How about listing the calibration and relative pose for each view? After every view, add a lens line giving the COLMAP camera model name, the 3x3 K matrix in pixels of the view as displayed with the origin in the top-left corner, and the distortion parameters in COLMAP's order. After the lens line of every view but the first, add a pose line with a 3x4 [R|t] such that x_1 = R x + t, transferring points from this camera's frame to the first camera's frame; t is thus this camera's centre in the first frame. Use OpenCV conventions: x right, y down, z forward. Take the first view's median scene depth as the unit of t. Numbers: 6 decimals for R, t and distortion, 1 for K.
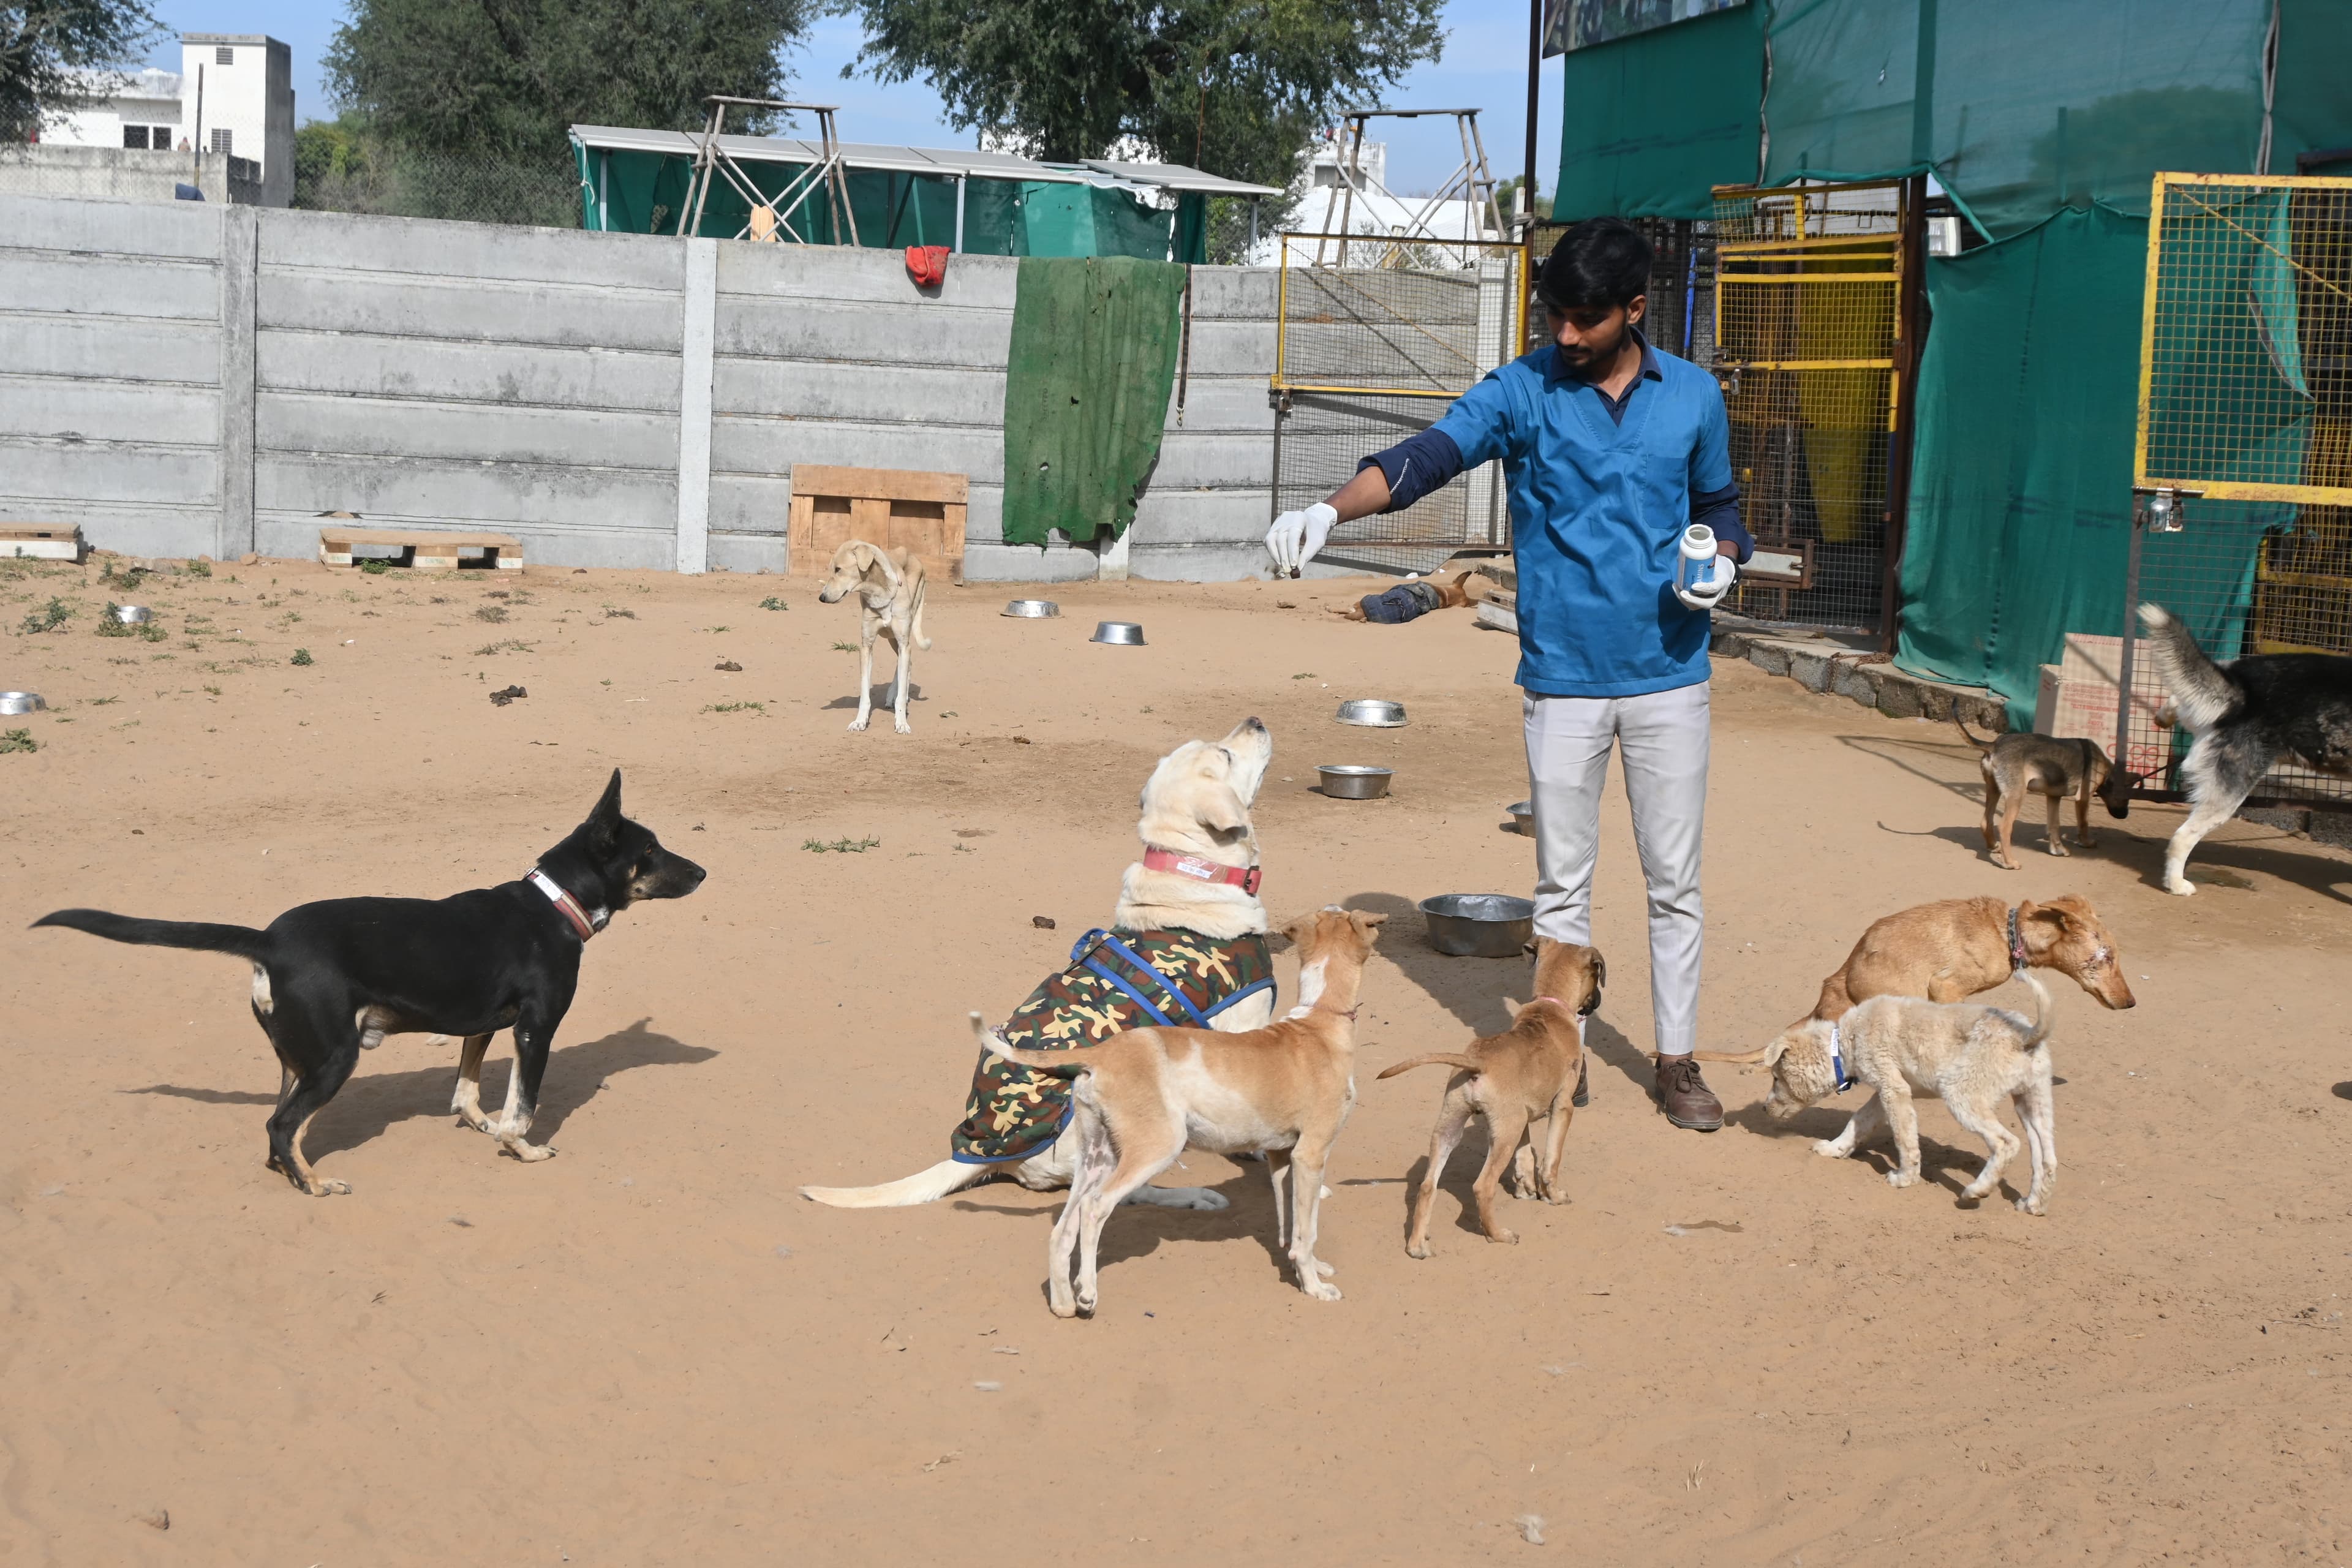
lens RADIAL K [[3295.9, 0, 1204.6], [0, 3295.9, 776.2], [0, 0, 1]] dist [0.024297, -0.043787]
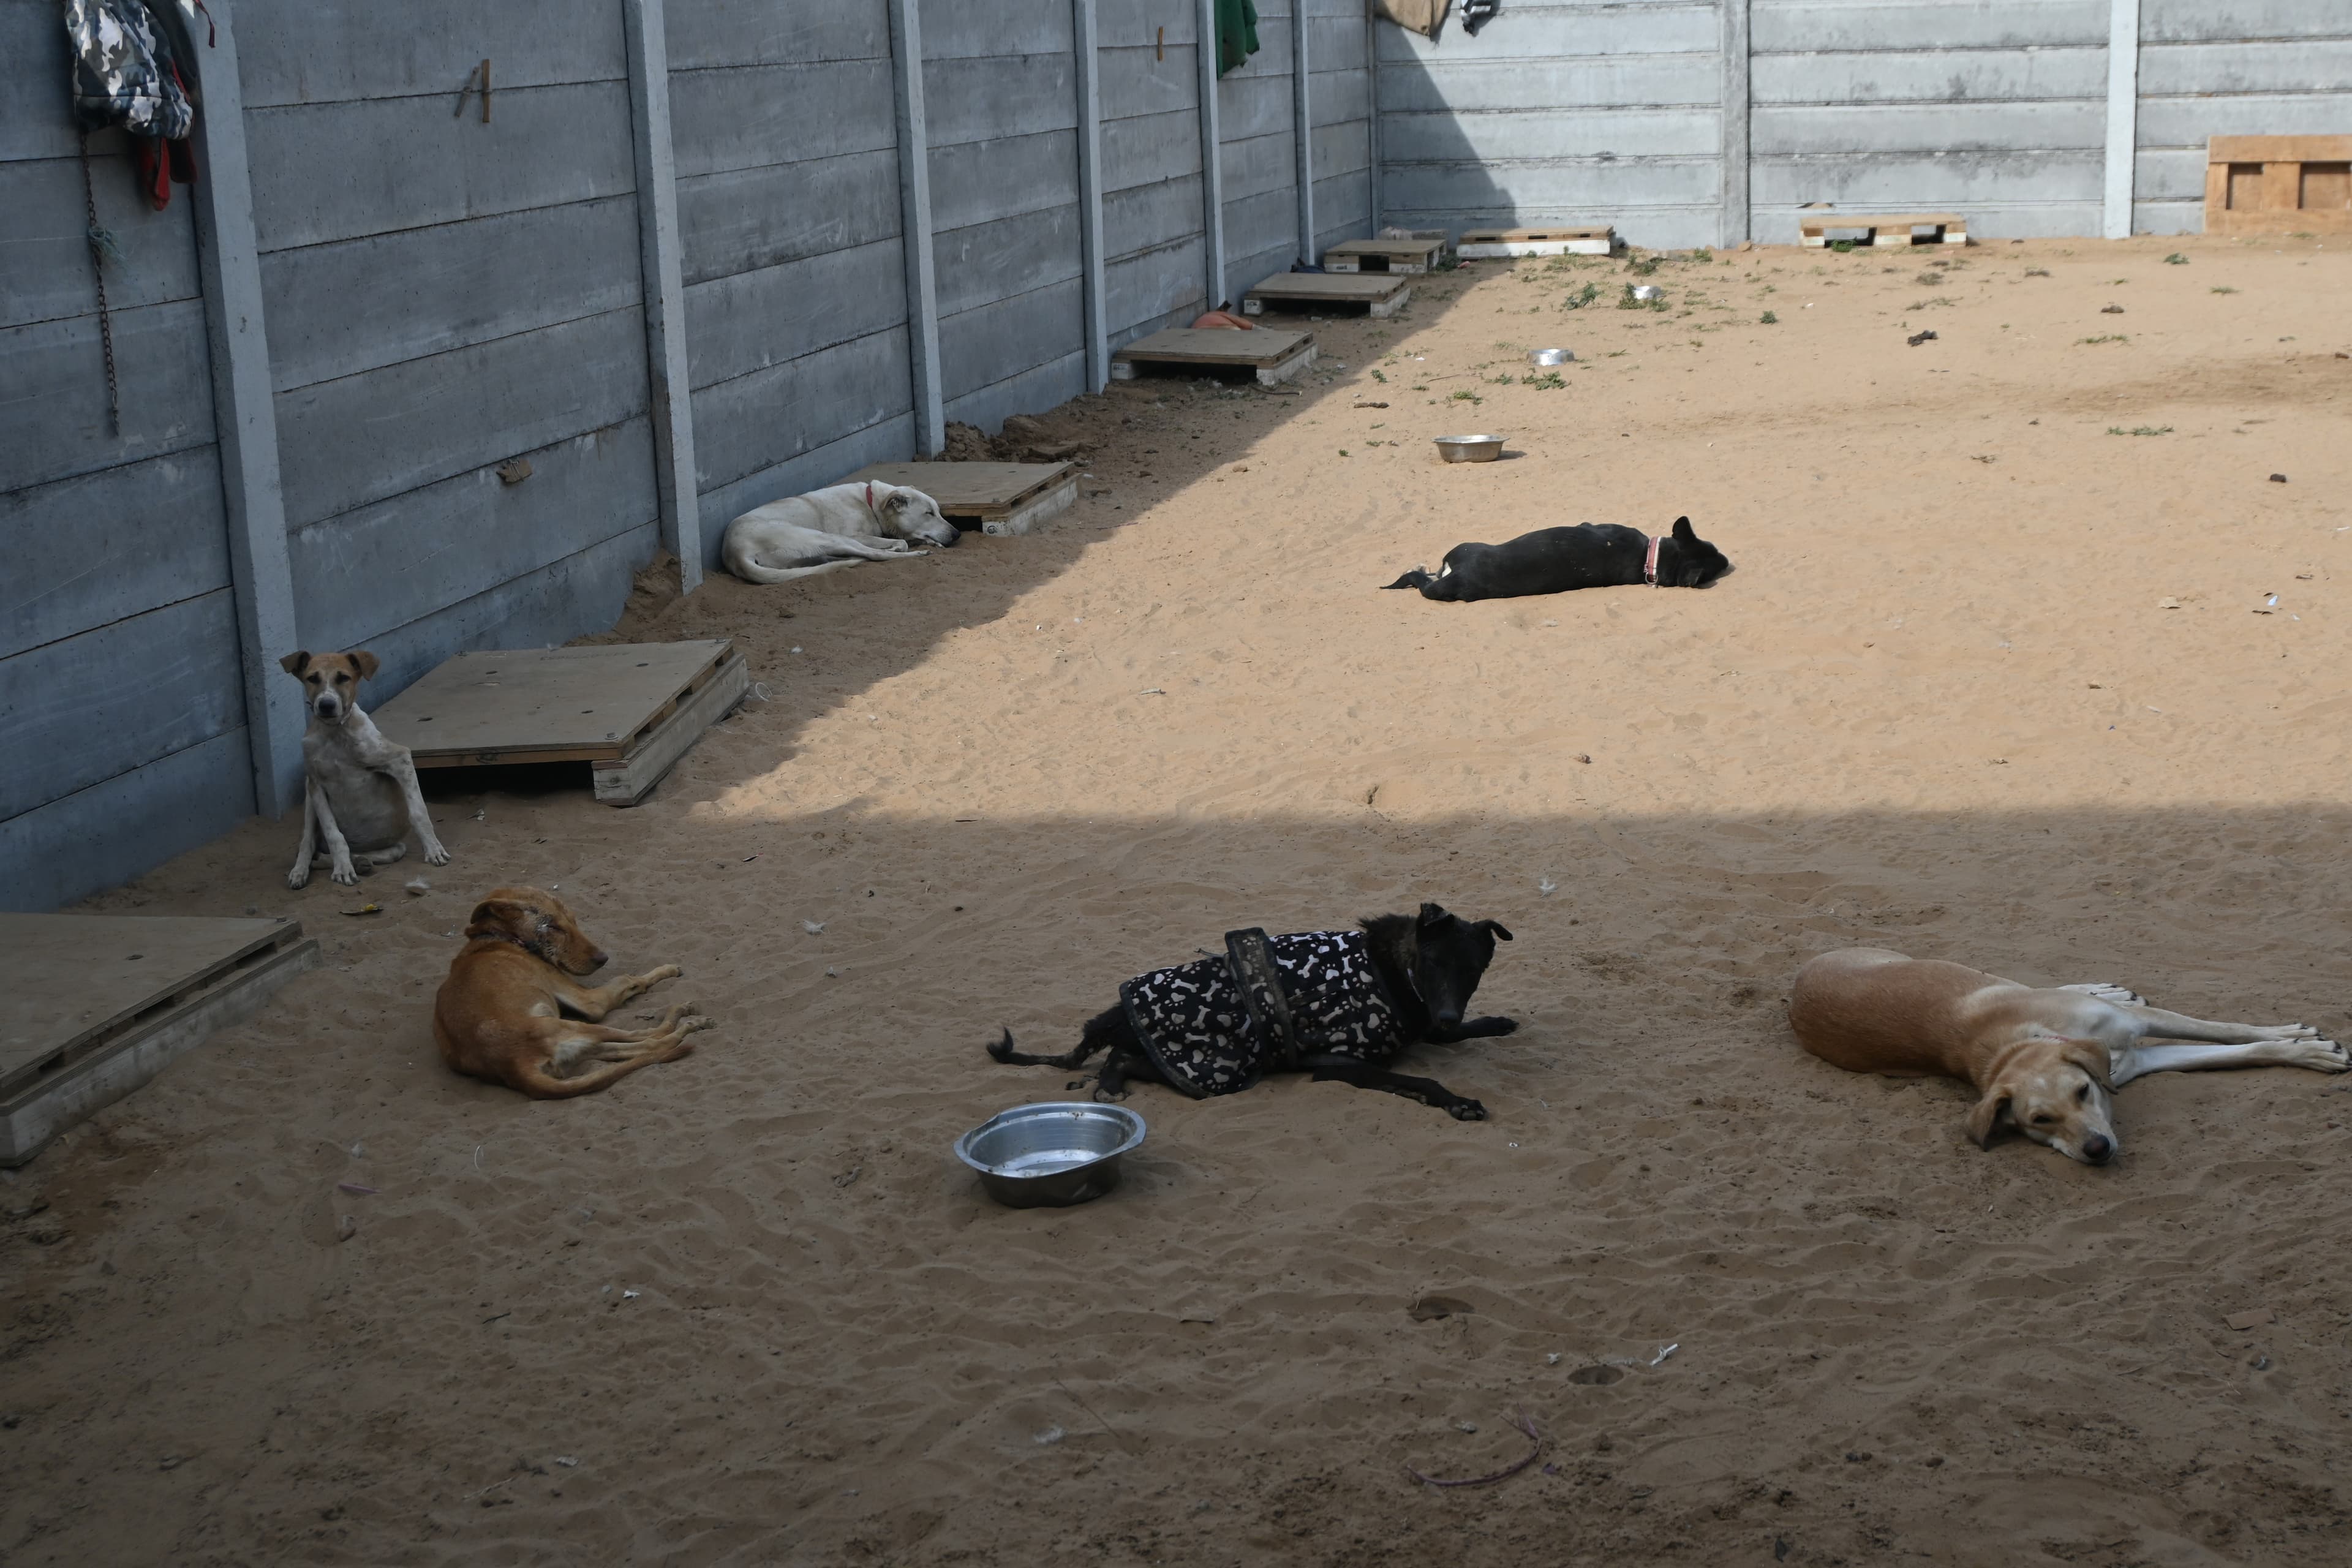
lens RADIAL K [[3295.9, 0, 1204.6], [0, 3295.9, 776.2], [0, 0, 1]] dist [0.024297, -0.043787]
pose [[0.892350, 0.017323, -0.451012, 0.087762], [0.023174, 0.996187, 0.084112, 0.022412], [0.450749, -0.085509, 0.888546, -0.196371]]
